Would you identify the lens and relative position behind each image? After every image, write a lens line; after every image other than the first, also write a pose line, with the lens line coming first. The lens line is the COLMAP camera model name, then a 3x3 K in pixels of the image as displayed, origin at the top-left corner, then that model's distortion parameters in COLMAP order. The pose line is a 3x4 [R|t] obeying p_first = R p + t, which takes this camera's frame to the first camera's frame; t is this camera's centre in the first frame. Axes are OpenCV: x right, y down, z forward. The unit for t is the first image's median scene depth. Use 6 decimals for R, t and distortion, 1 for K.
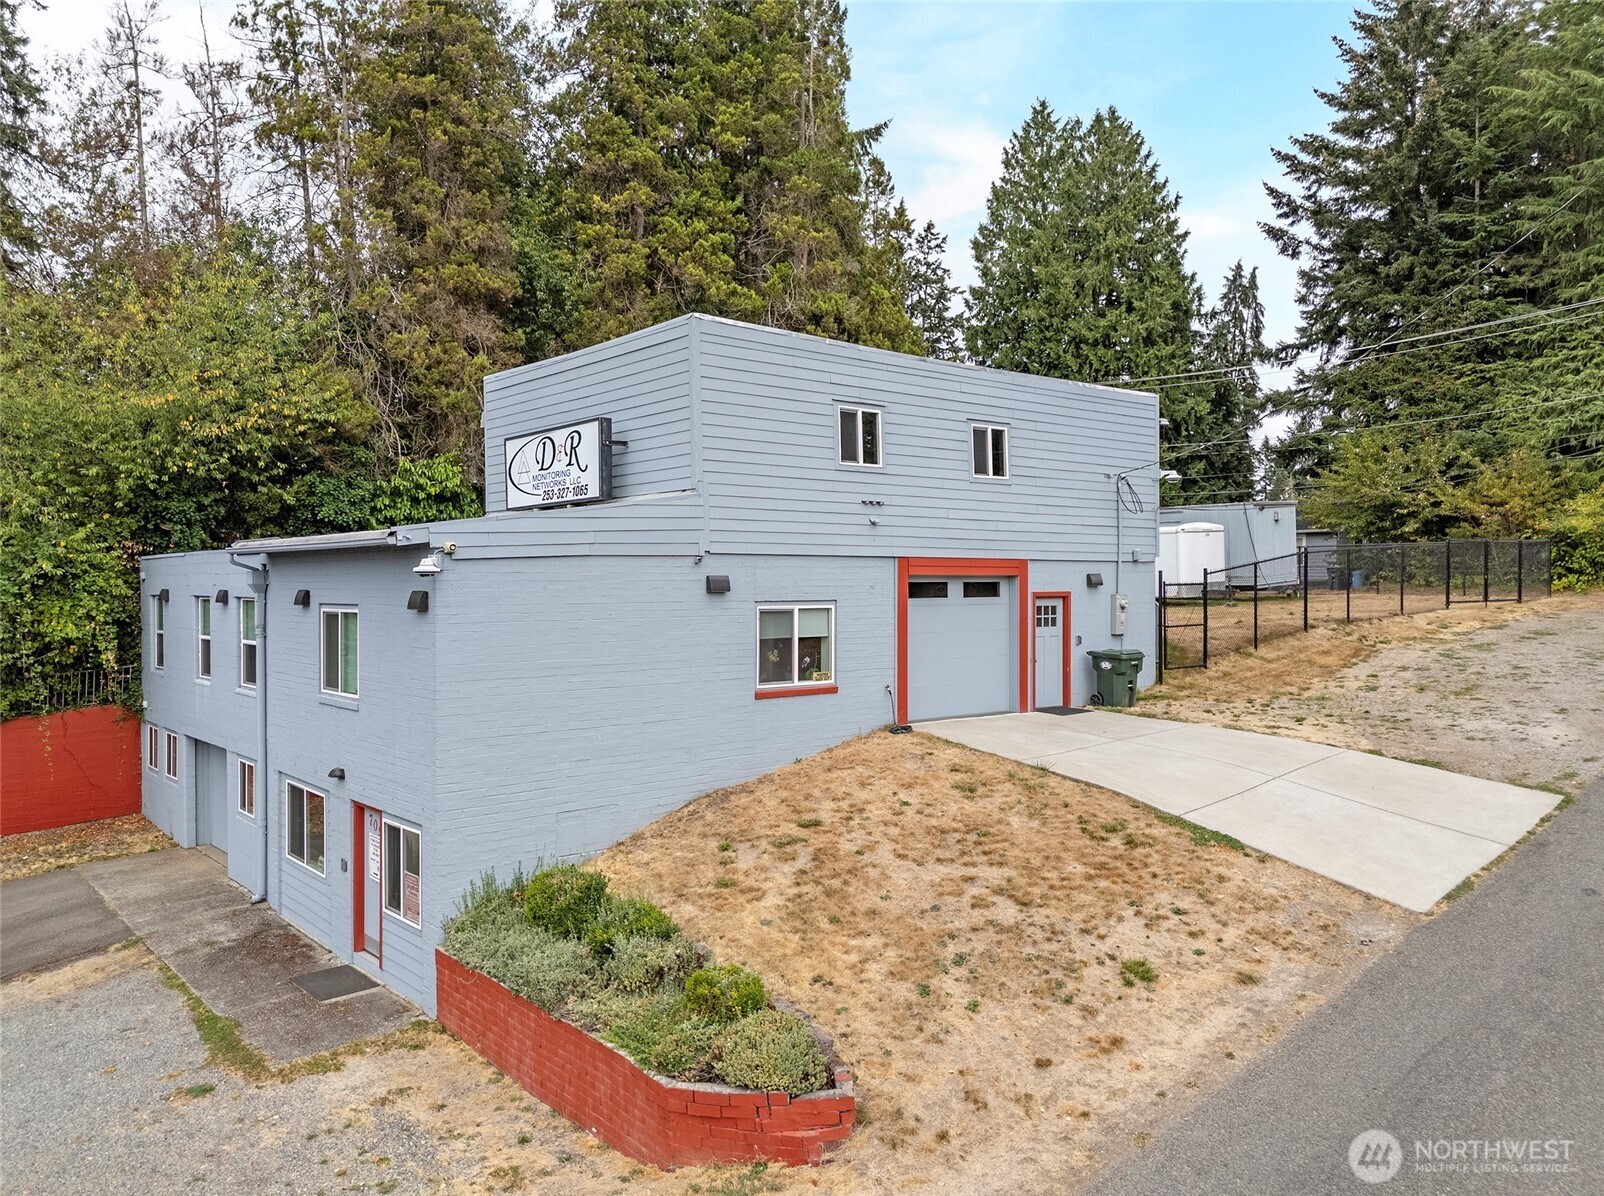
lens RADIAL K [[1227.2, 0, 800.9], [0, 1227.2, 605.0], [0, 0, 1]] dist [0.071648, -0.067901]
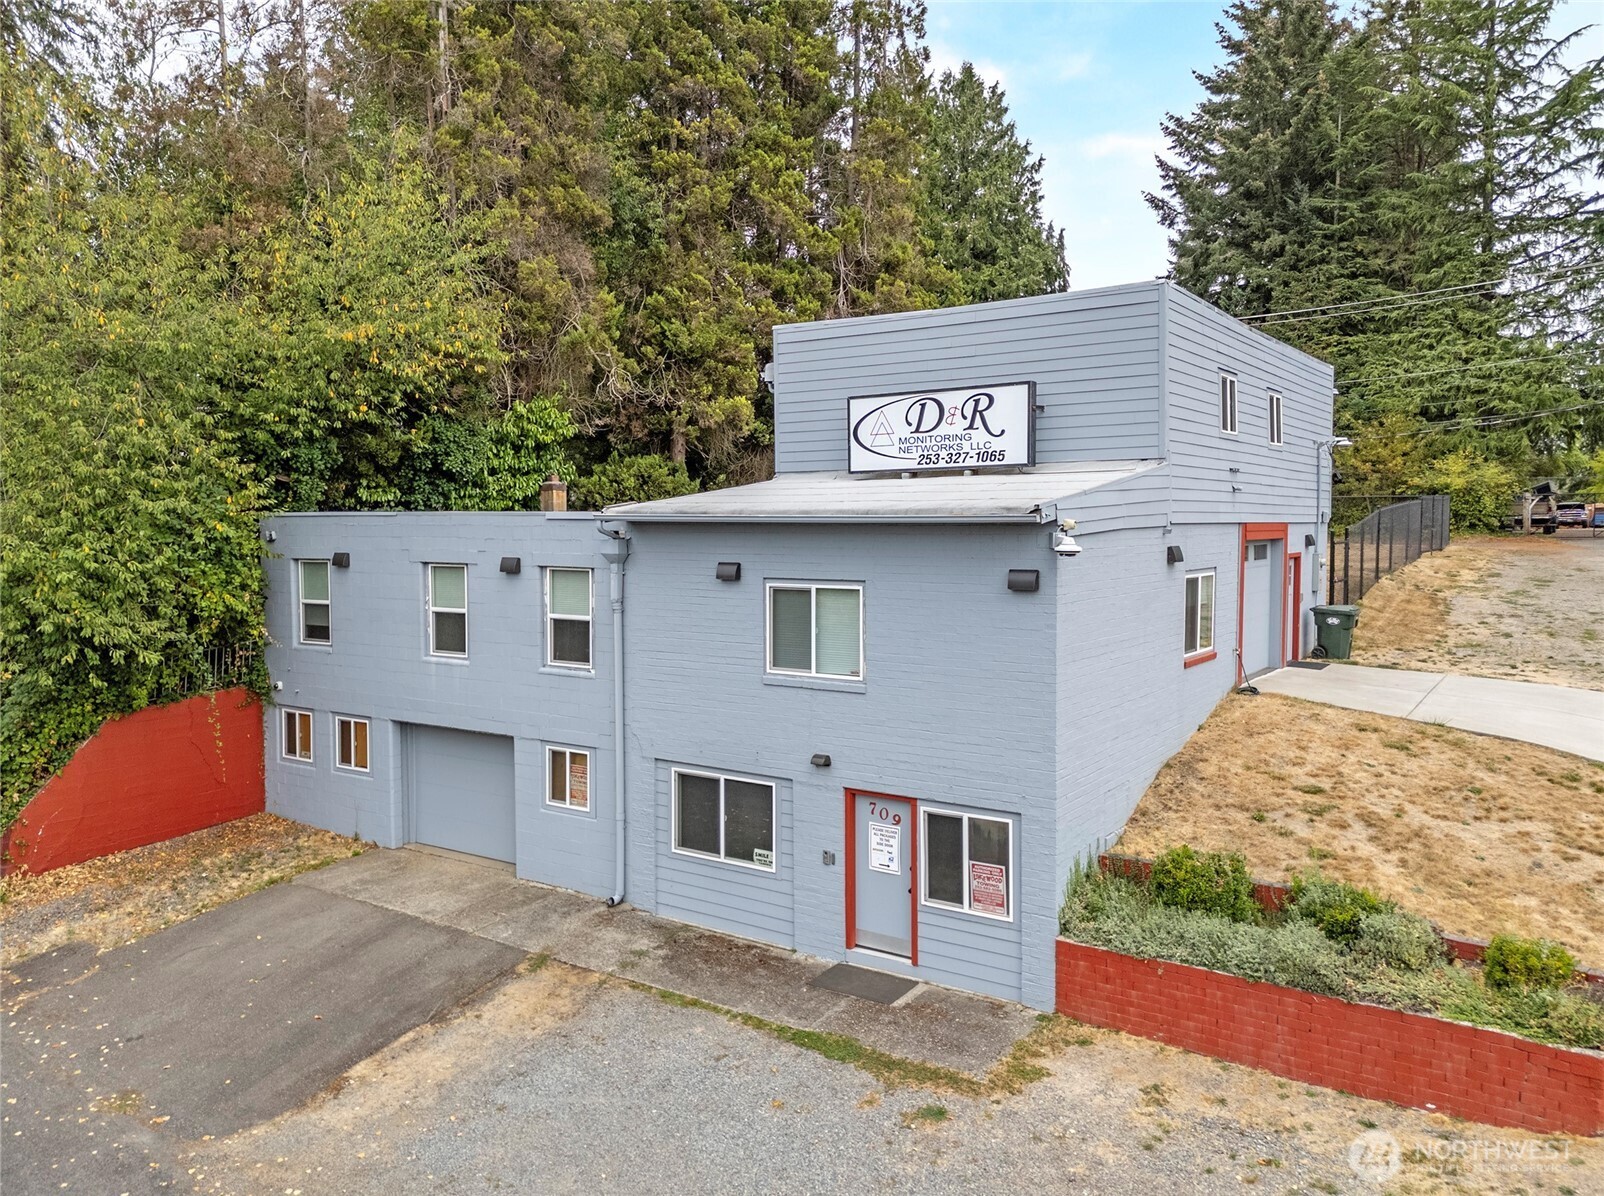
lens RADIAL K [[1227.2, 0, 844.9], [0, 1227.2, 597.1], [0, 0, 1]] dist [0.071648, -0.067901]
pose [[0.959841, -0.015823, 0.280097, -0.368892], [0.003123, 0.998949, 0.045730, -0.017909], [-0.280526, -0.043018, 0.958882, 0.068106]]
